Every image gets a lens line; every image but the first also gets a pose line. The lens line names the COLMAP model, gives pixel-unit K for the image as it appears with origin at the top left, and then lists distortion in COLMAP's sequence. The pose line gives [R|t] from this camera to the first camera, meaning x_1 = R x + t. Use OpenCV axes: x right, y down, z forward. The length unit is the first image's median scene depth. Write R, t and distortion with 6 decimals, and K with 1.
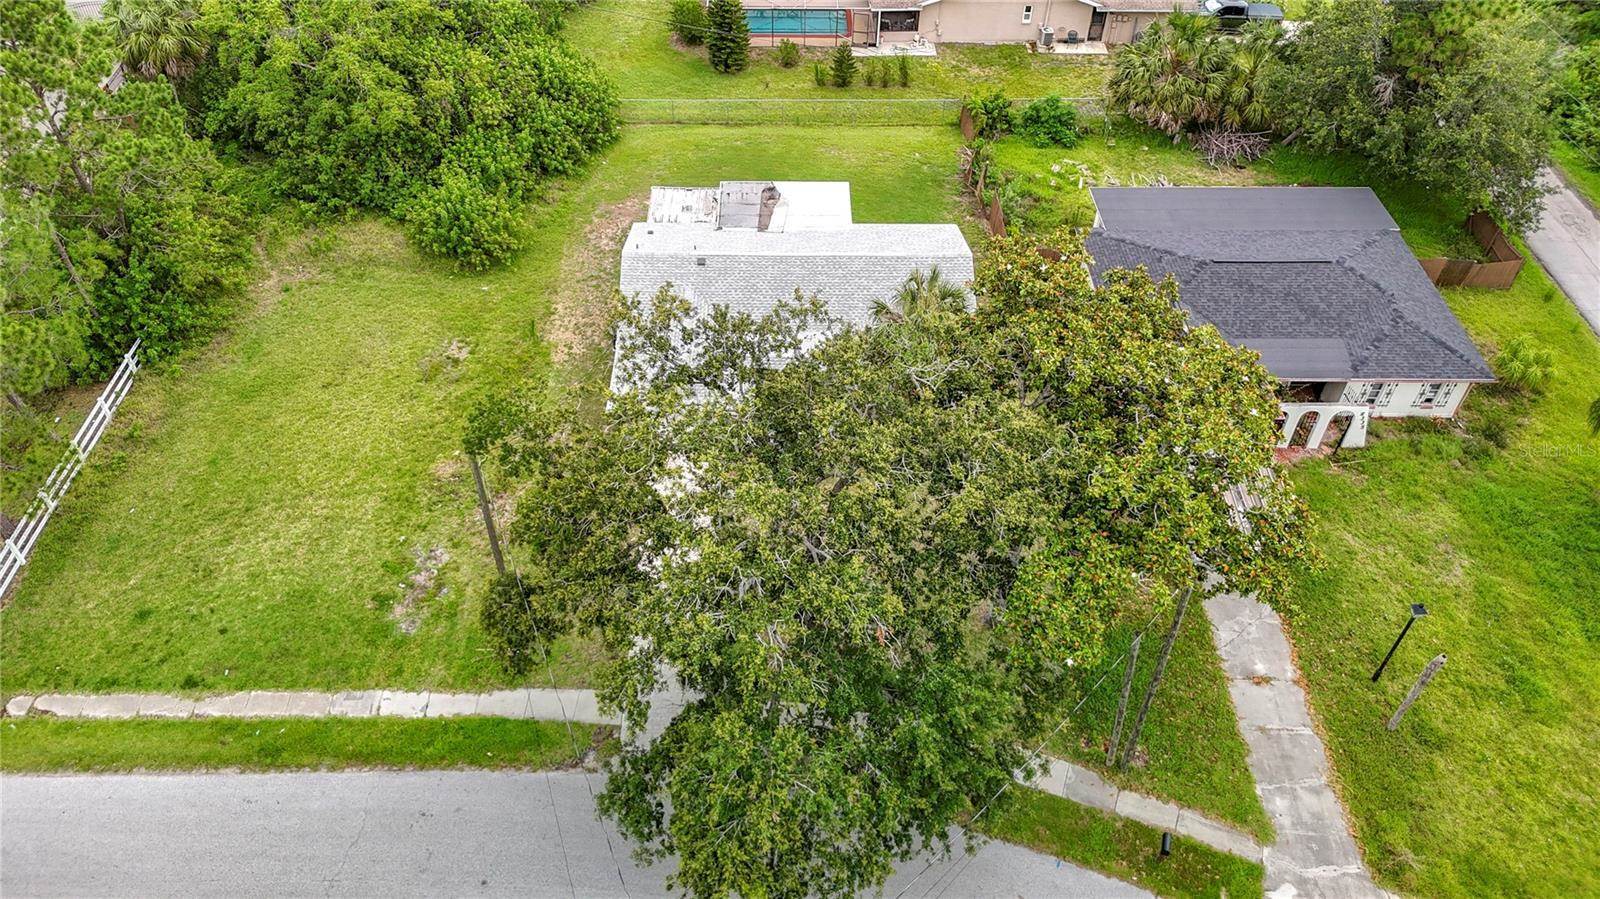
lens RADIAL K [[1181.7, 0, 800.0], [0, 1181.7, 449.5], [0, 0, 1]] dist [0.080537, -0.088814]
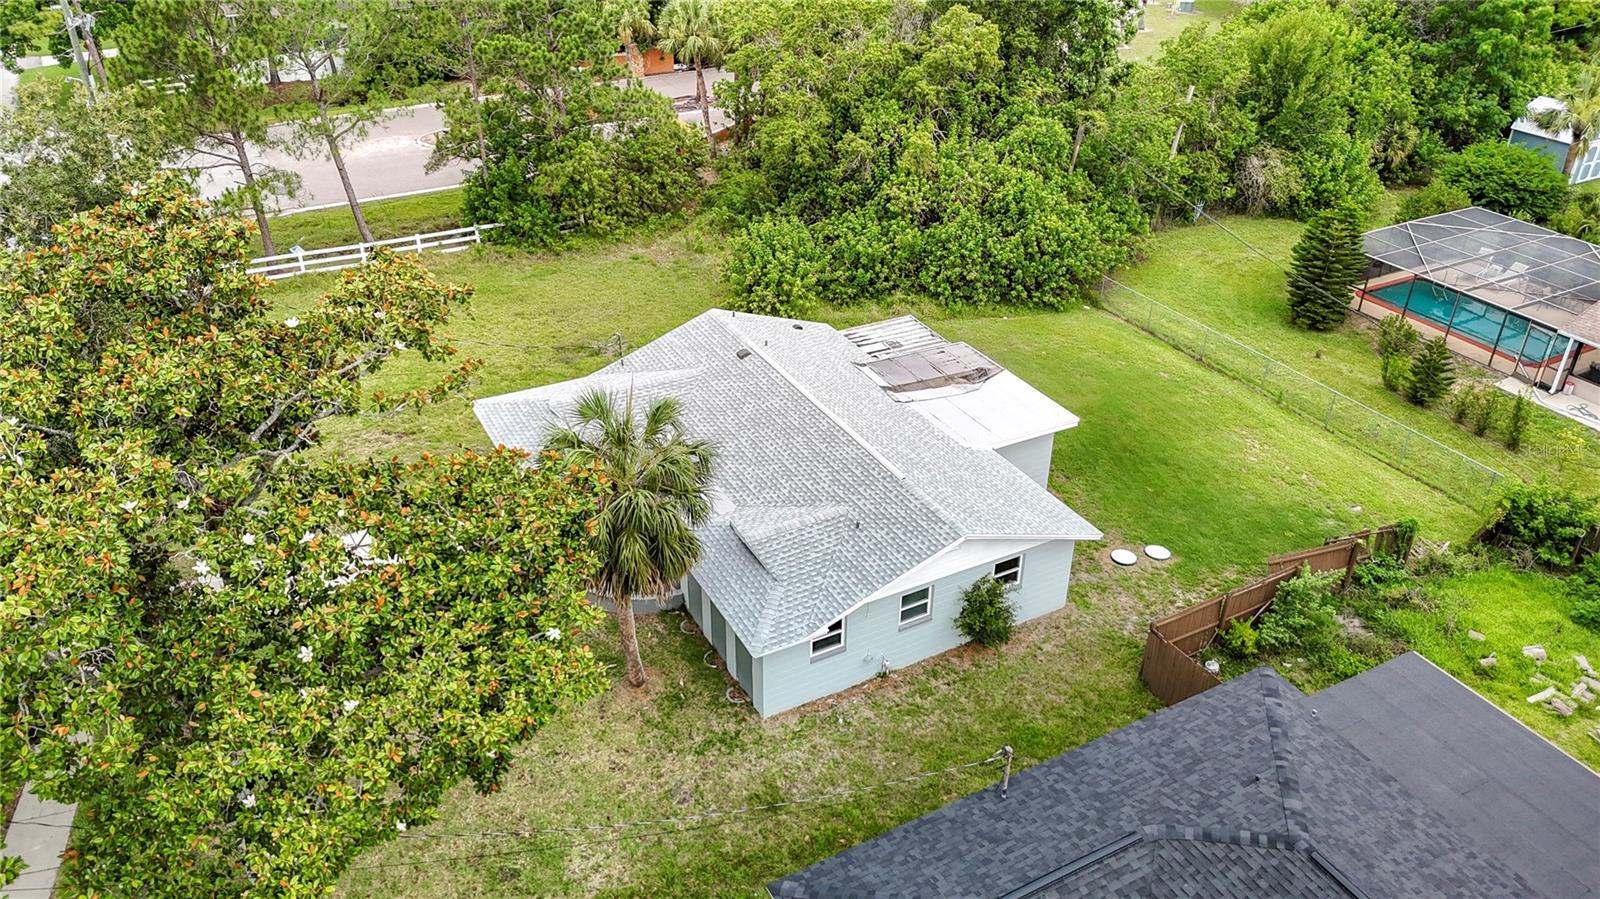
lens RADIAL K [[1176.0, 0, 801.8], [0, 1176.0, 468.2], [0, 0, 1]] dist [0.097952, -0.126857]
pose [[0.463332, 0.456467, -0.759580, 0.473480], [-0.619082, 0.780022, 0.091121, -0.171727], [0.634083, 0.428023, 0.643999, 0.512693]]
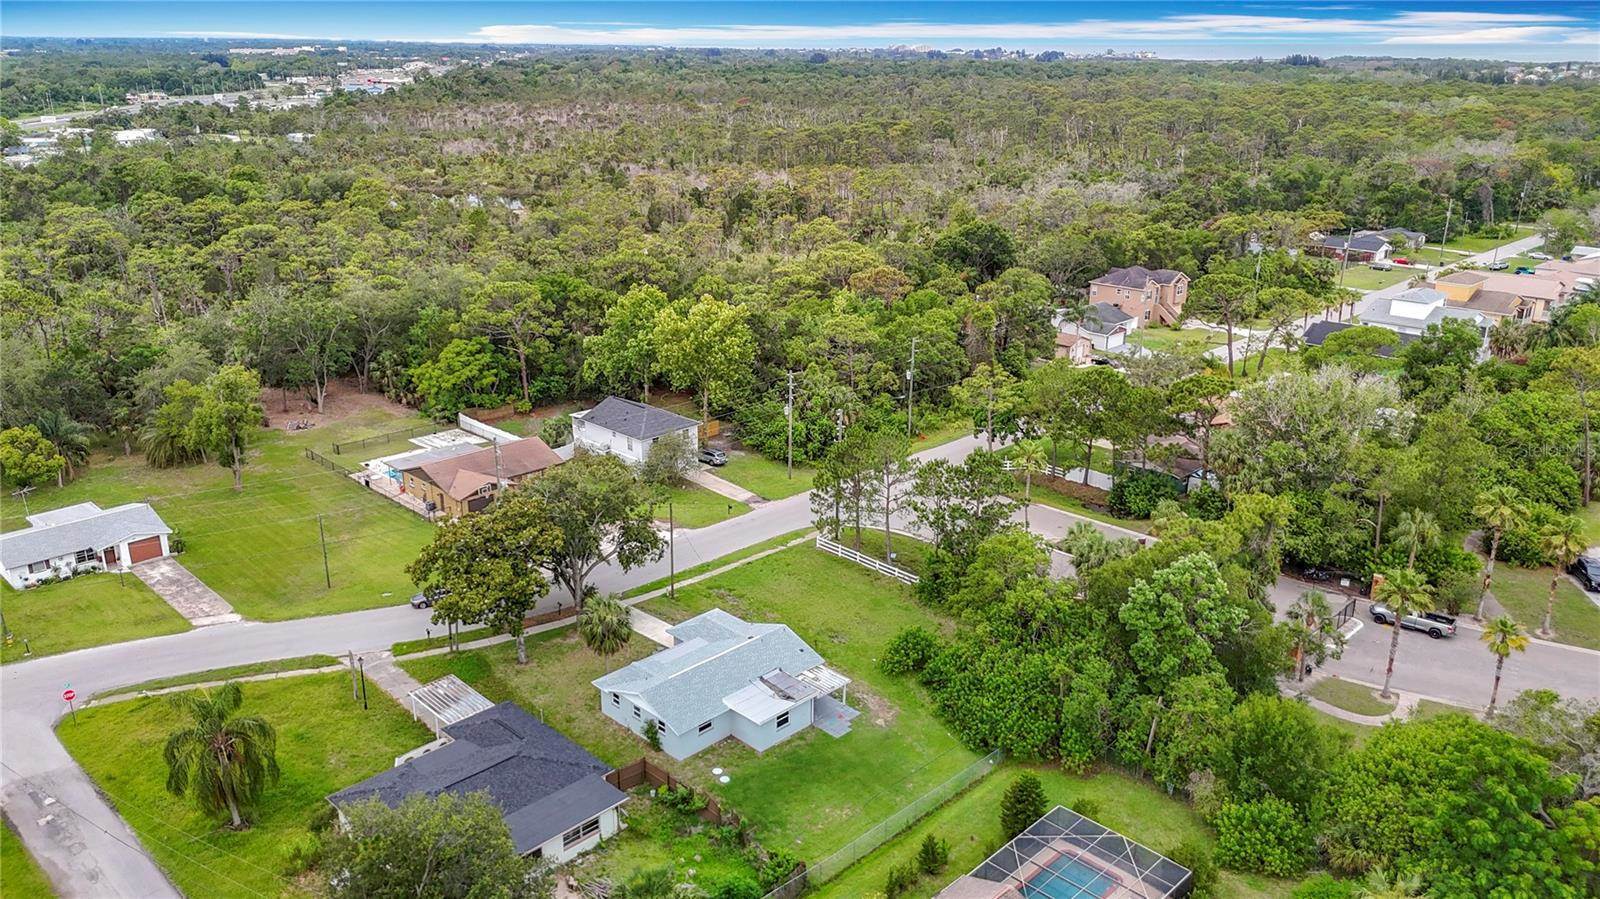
lens RADIAL K [[1176.0, 0, 801.8], [0, 1176.0, 468.2], [0, 0, 1]] dist [0.097952, -0.126857]
pose [[-0.716150, 0.218036, -0.663015, 0.926630], [-0.498726, 0.504695, 0.704667, -1.472144], [0.488263, 0.835310, -0.252697, 1.146497]]
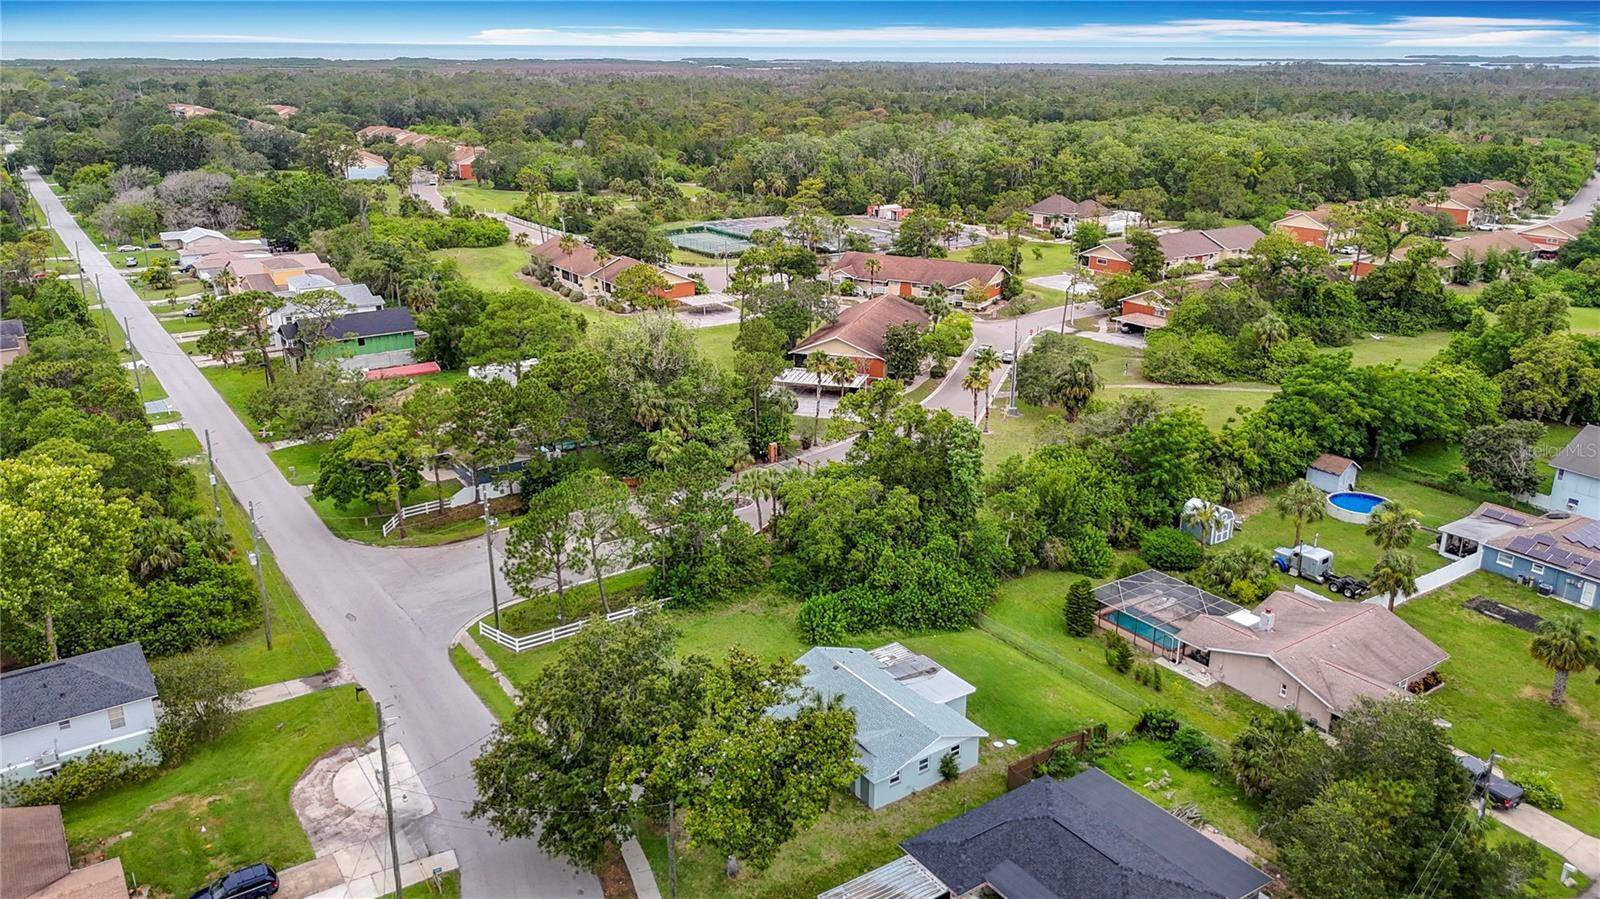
lens RADIAL K [[1181.7, 0, 800.0], [0, 1181.7, 449.5], [0, 0, 1]] dist [0.080537, -0.088814]
pose [[0.554621, 0.254643, -0.792182, 1.088302], [-0.577378, 0.803315, -0.146011, -0.116482], [0.599191, 0.538369, 0.592561, -0.242302]]
